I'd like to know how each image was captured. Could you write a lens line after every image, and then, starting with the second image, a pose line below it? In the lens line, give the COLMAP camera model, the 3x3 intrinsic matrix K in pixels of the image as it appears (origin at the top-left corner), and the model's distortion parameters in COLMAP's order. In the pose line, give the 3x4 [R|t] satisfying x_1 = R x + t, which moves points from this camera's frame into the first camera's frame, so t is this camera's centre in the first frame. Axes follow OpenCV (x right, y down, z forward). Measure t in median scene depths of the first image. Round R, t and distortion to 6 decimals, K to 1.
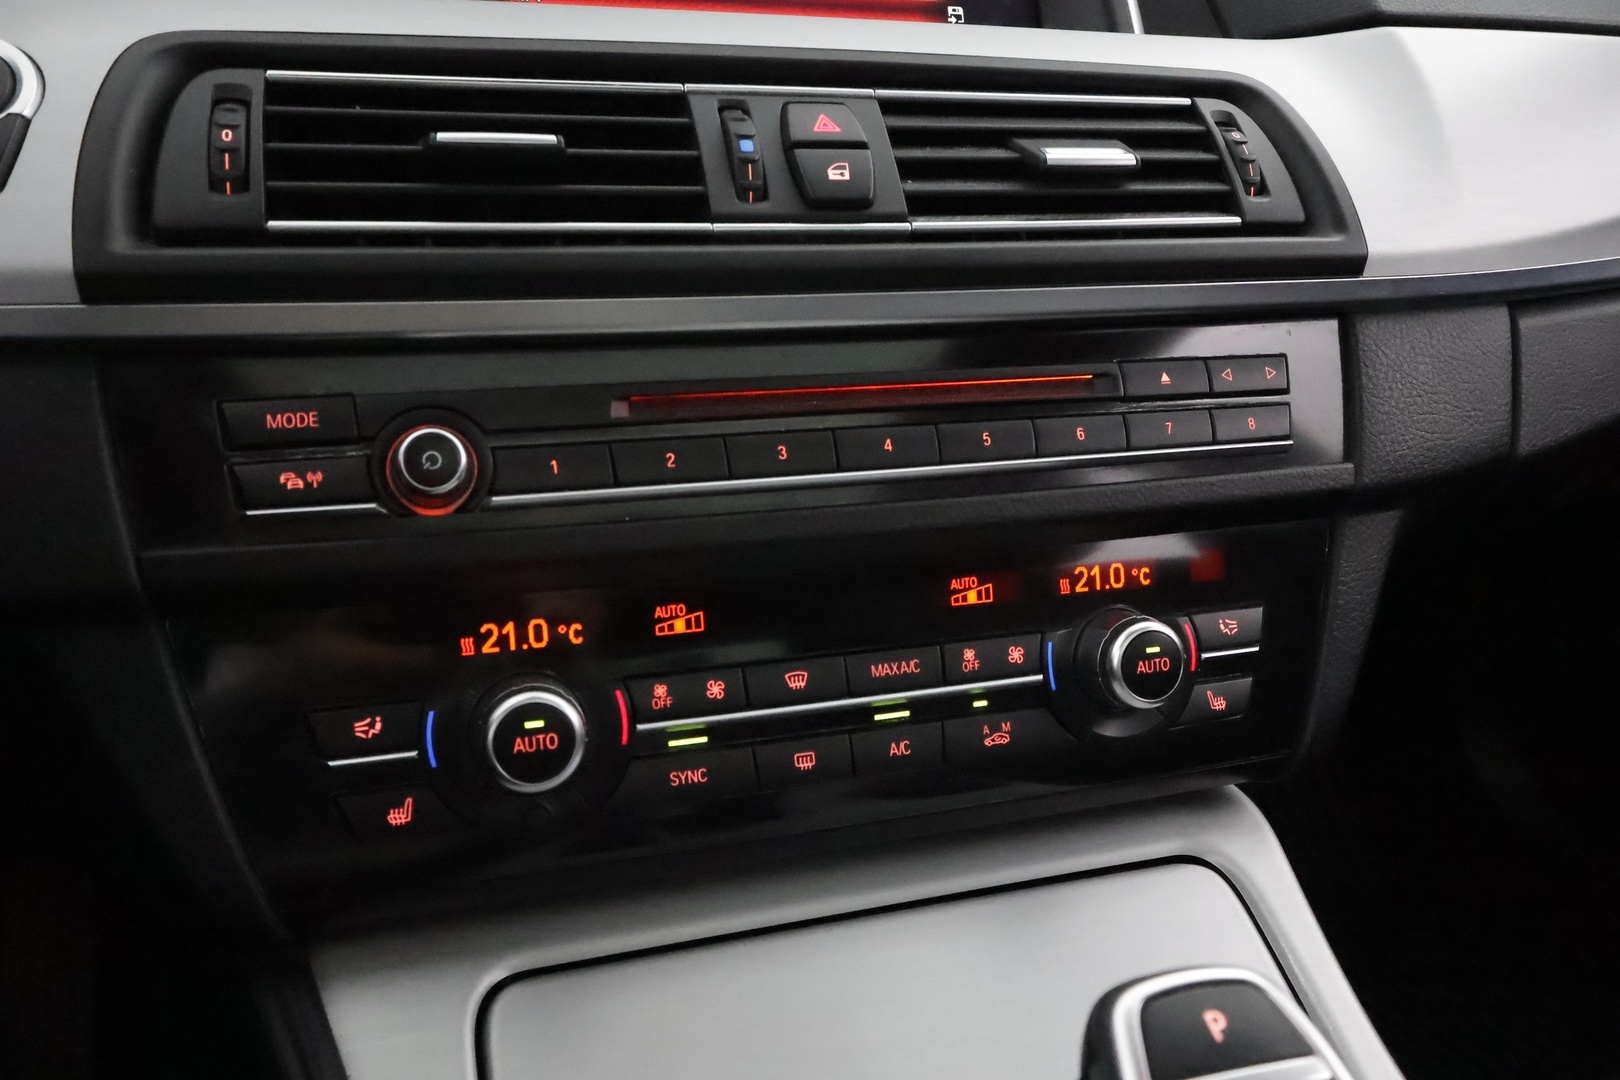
lens RADIAL K [[1271.2, 0, 813.3], [0, 1271.2, 538.2], [0, 0, 1]] dist [-0.001486, 0.012465]
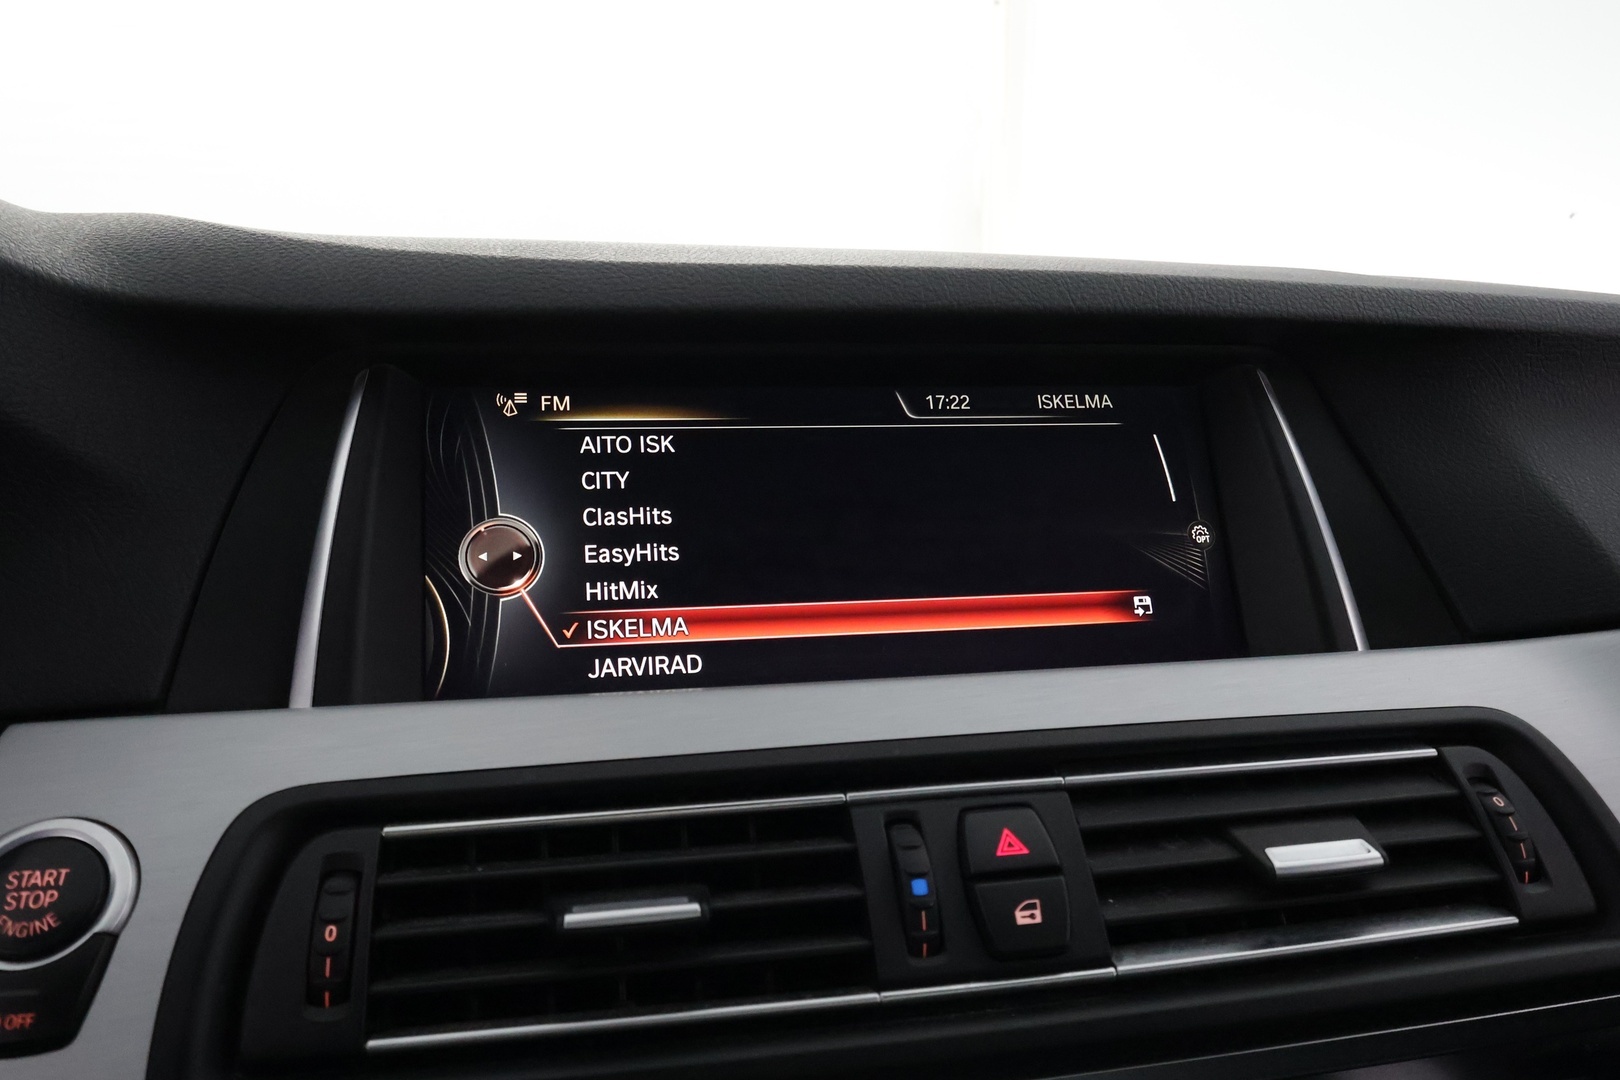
lens RADIAL K [[1271.2, 0, 811.9], [0, 1271.2, 538.4], [0, 0, 1]] dist [-0.001486, 0.012465]
pose [[0.994034, -0.006983, -0.108848, -0.029809], [-0.013164, 0.982973, -0.183279, -0.383547], [0.108275, 0.183618, 0.977016, 0.115469]]
